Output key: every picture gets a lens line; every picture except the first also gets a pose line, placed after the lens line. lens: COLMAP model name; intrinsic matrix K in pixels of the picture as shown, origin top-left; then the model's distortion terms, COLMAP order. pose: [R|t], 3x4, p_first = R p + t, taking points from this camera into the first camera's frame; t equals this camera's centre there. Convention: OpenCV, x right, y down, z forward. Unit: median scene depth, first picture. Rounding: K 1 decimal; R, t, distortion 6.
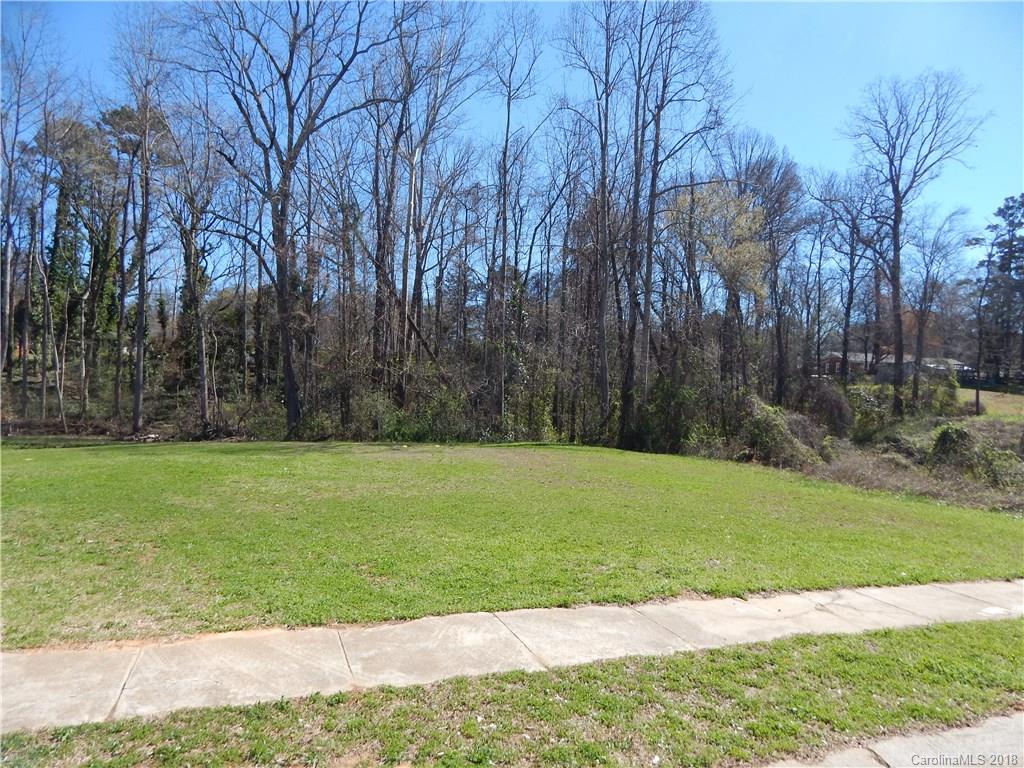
lens RADIAL K [[677.2, 0, 517.9], [0, 677.2, 377.7], [0, 0, 1]] dist [0.004420, -0.000341]
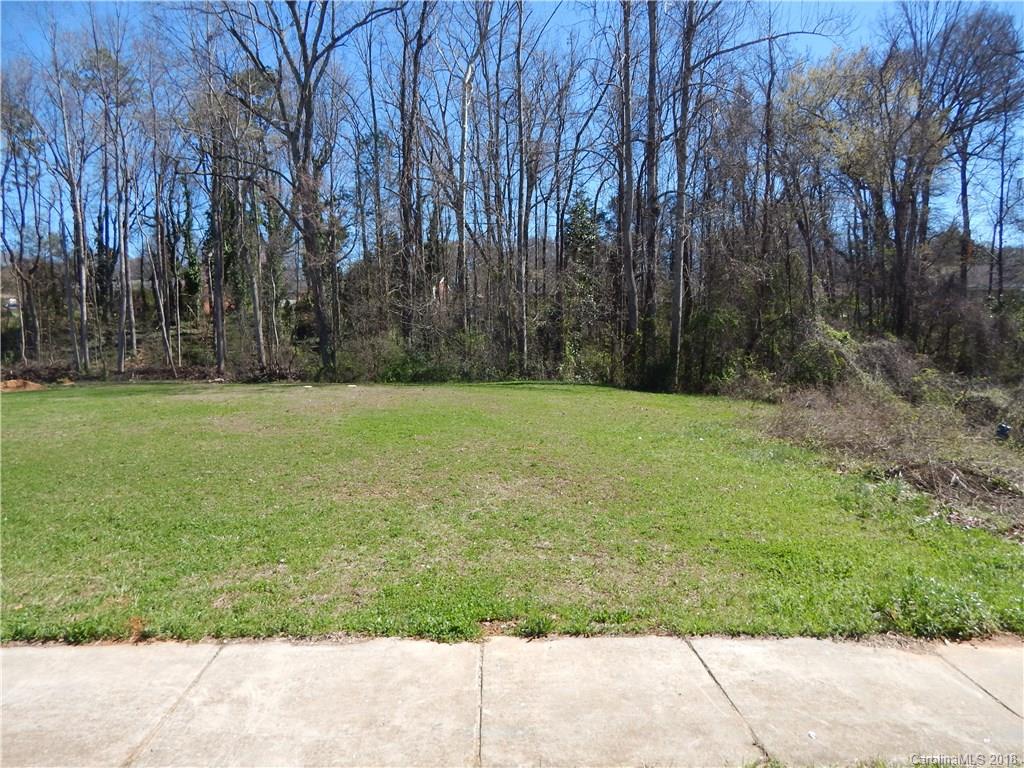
lens RADIAL K [[686.1, 0, 517.7], [0, 686.1, 362.6], [0, 0, 1]] dist [0.004361, 0.000965]
pose [[0.946531, -0.018262, -0.322095, 0.233211], [0.036877, 0.997977, 0.051787, 0.020577], [0.320497, -0.060896, 0.945290, 0.134857]]
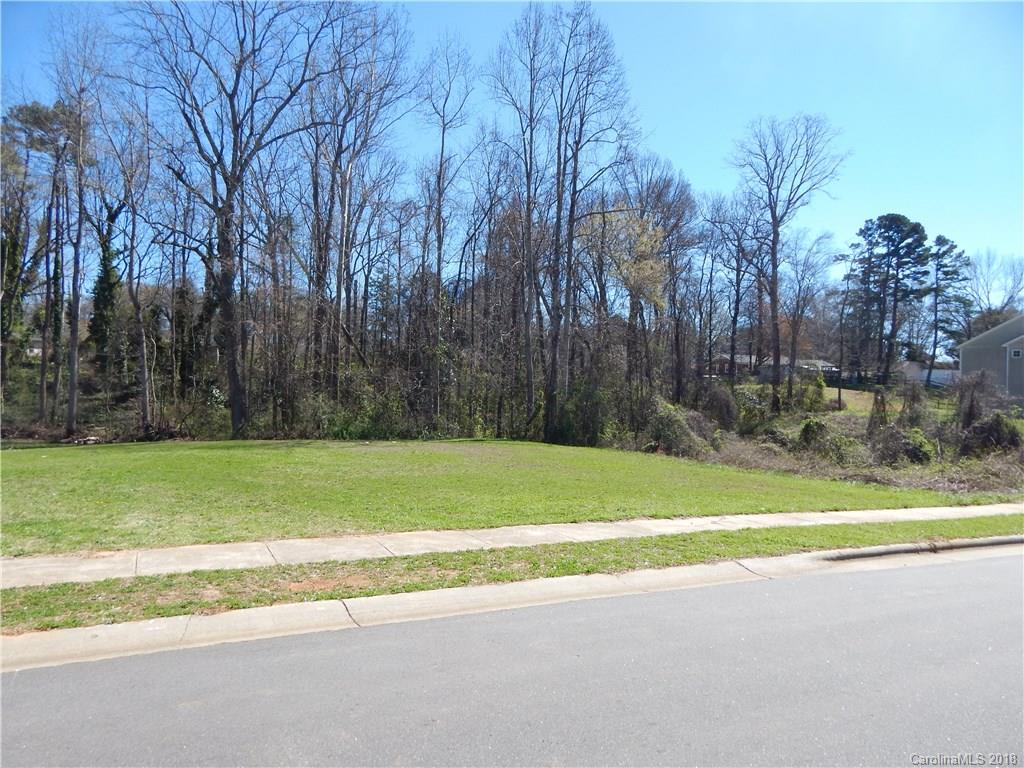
lens RADIAL K [[676.5, 0, 516.7], [0, 676.5, 374.7], [0, 0, 1]] dist [0.010705, 0.001370]
pose [[0.990262, -0.001539, 0.139206, -0.045036], [0.001944, 0.999994, -0.002778, -0.005569], [-0.139201, 0.003022, 0.990260, -0.099140]]
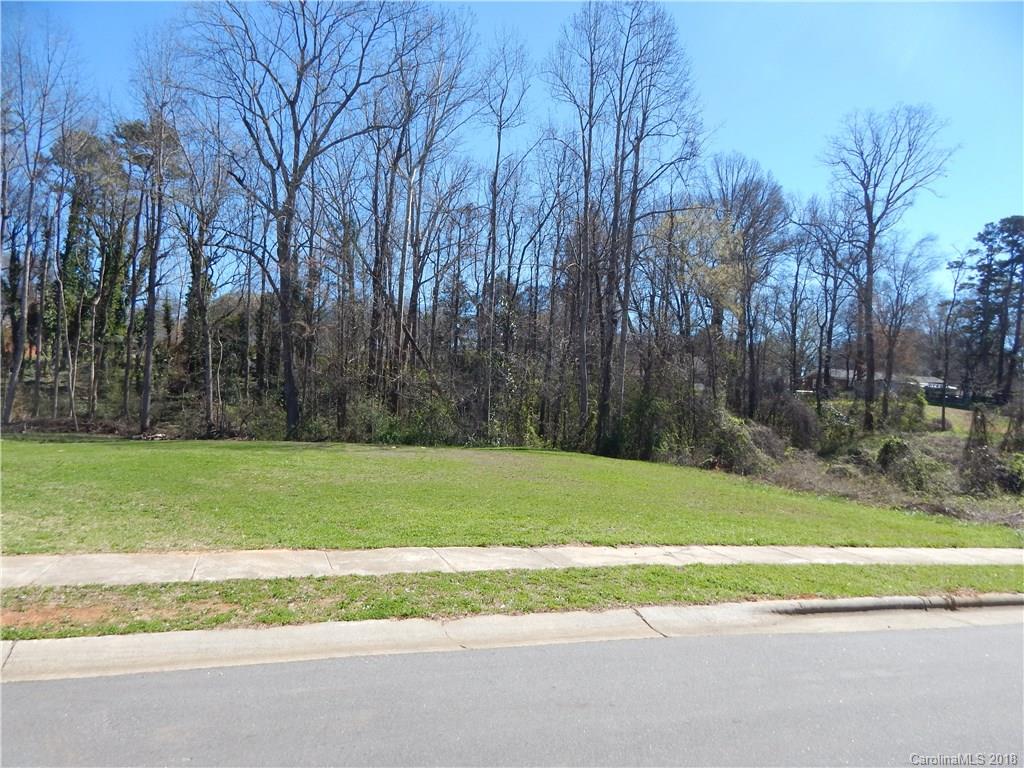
lens RADIAL K [[677.2, 0, 517.9], [0, 677.2, 377.7], [0, 0, 1]] dist [0.004420, -0.000341]
pose [[0.999807, 0.019583, 0.001756, 0.018788], [-0.019556, 0.999712, -0.013900, -0.000501], [-0.002027, 0.013863, 0.999902, -0.063365]]
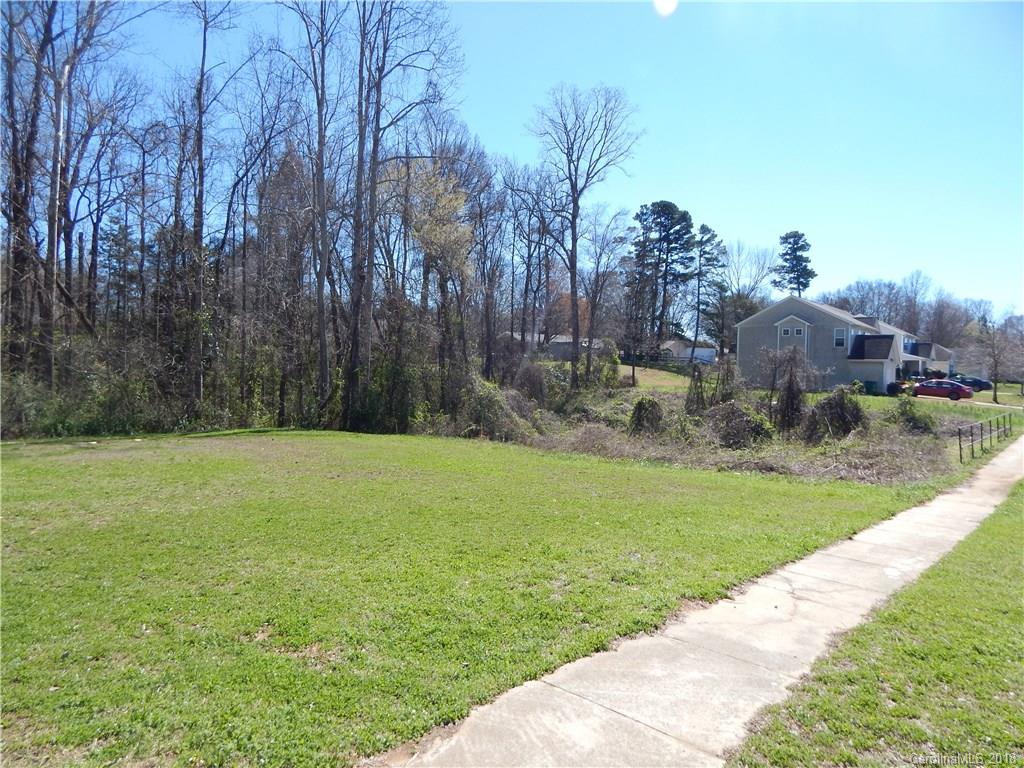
lens RADIAL K [[677.2, 0, 517.9], [0, 677.2, 377.7], [0, 0, 1]] dist [0.004420, -0.000341]
pose [[0.890587, -0.014385, 0.454585, -0.050752], [-0.001029, 0.999433, 0.033642, -0.000676], [-0.454811, -0.030429, 0.890068, 0.047970]]
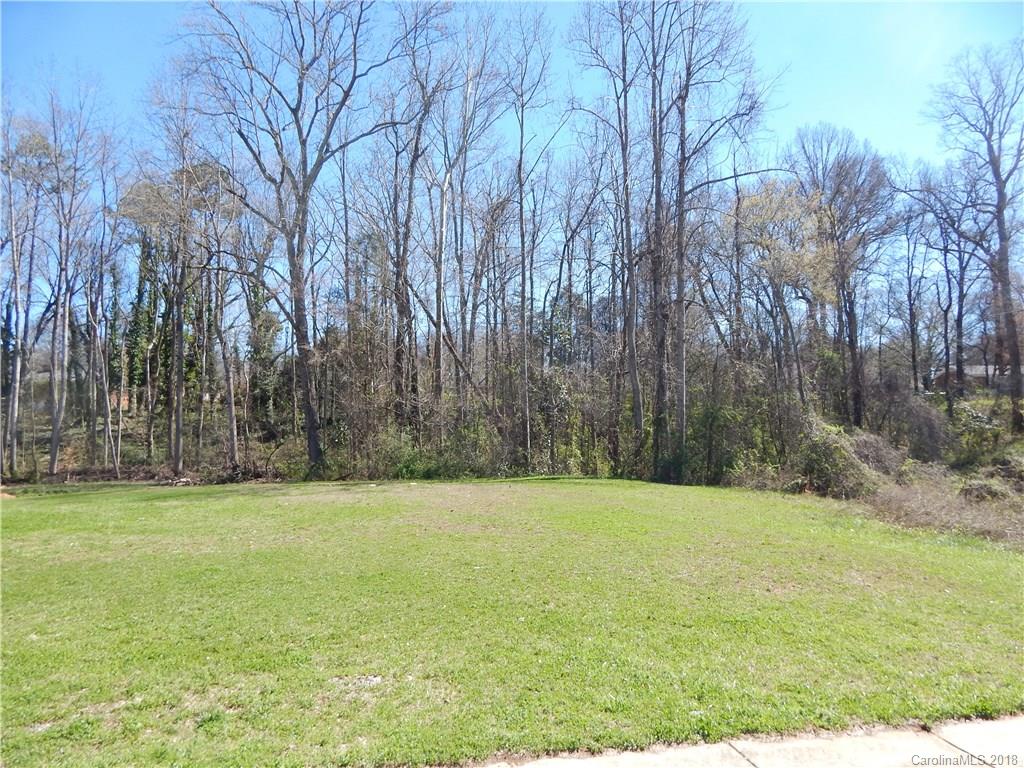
lens RADIAL K [[677.2, 0, 517.9], [0, 677.2, 377.7], [0, 0, 1]] dist [0.004420, -0.000341]
pose [[0.987094, -0.048158, -0.152732, 0.097704], [0.040306, 0.997722, -0.054095, 0.009763], [0.154989, 0.047241, 0.986786, 0.083286]]
